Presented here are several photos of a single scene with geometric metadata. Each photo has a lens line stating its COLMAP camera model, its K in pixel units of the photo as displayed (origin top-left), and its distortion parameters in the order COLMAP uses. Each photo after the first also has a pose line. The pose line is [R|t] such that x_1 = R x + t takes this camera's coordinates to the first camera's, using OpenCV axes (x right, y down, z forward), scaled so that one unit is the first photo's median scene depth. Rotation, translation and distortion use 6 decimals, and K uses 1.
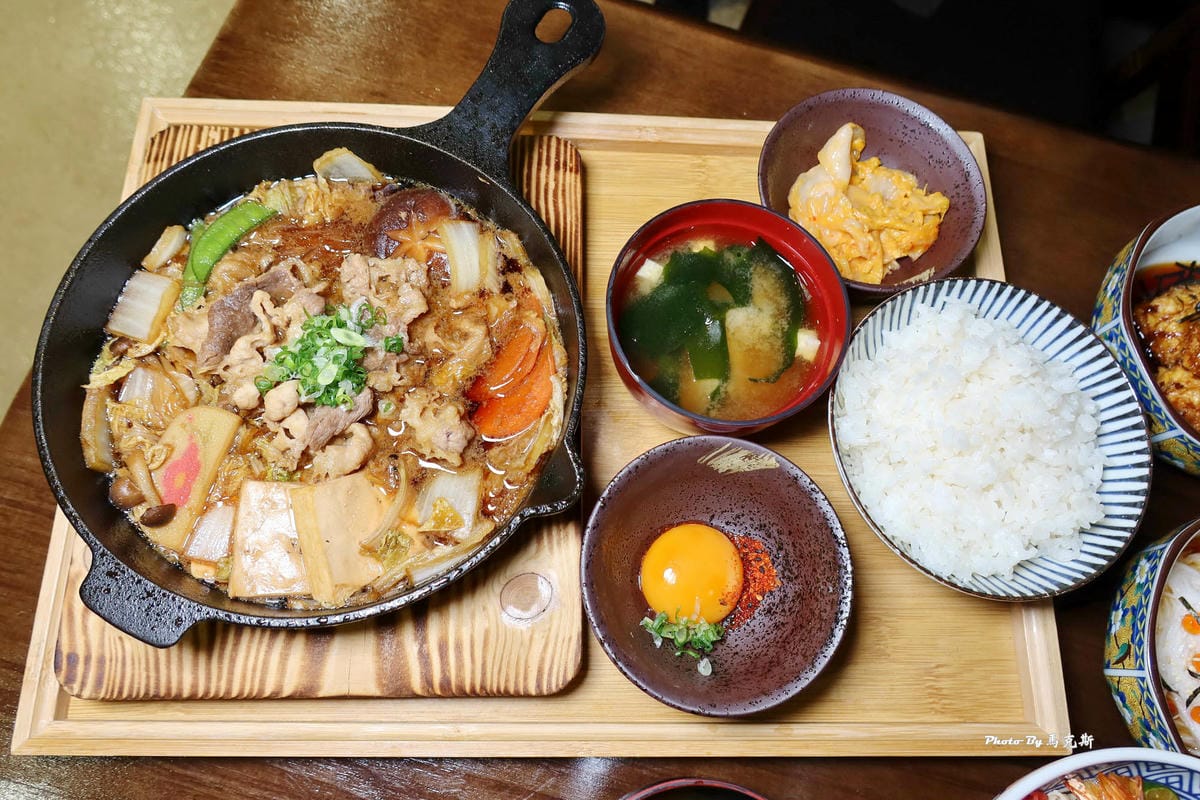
lens RADIAL K [[820.3, 0, 600.0], [0, 820.3, 400.0], [0, 0, 1]] dist [-0.014275, 0.001749]
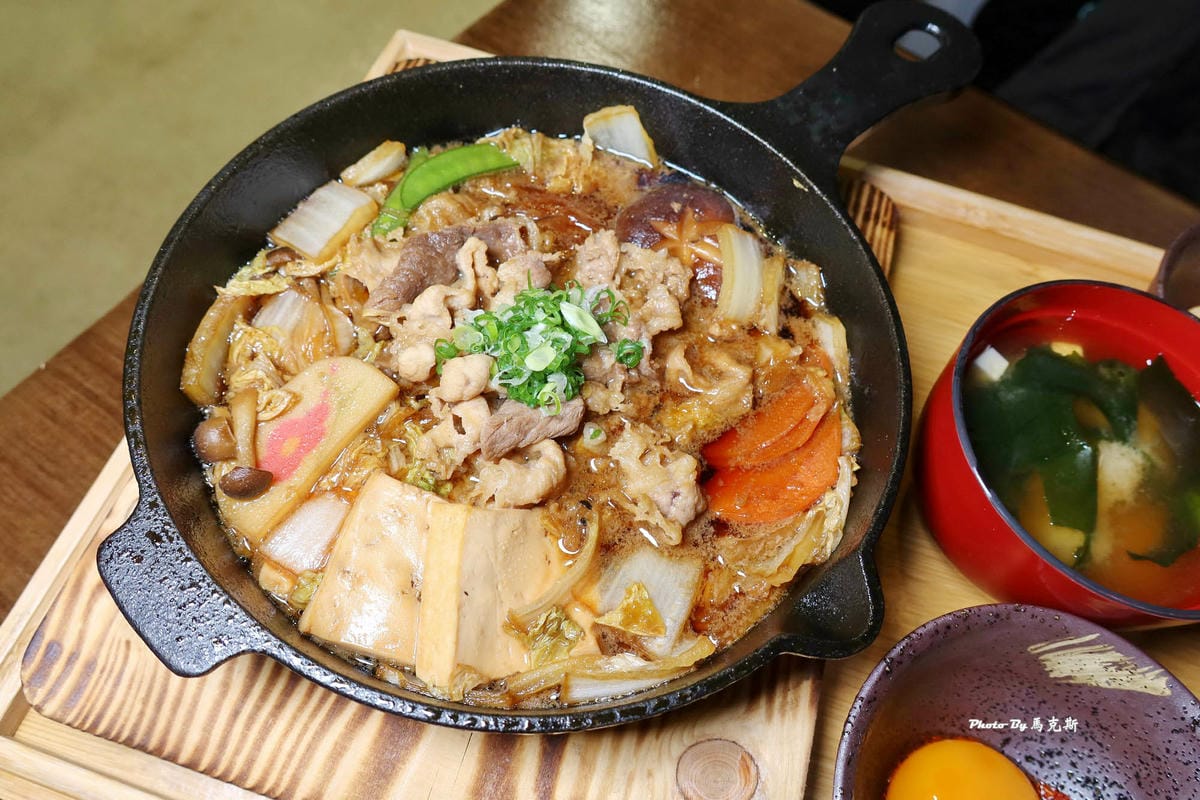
lens RADIAL K [[820.3, 0, 600.0], [0, 820.3, 400.0], [0, 0, 1]] dist [-0.014275, 0.001749]
pose [[0.953981, 0.272519, -0.125118, -0.177942], [-0.291384, 0.940994, -0.172122, 0.101296], [0.070828, 0.200658, 0.977098, 0.314446]]
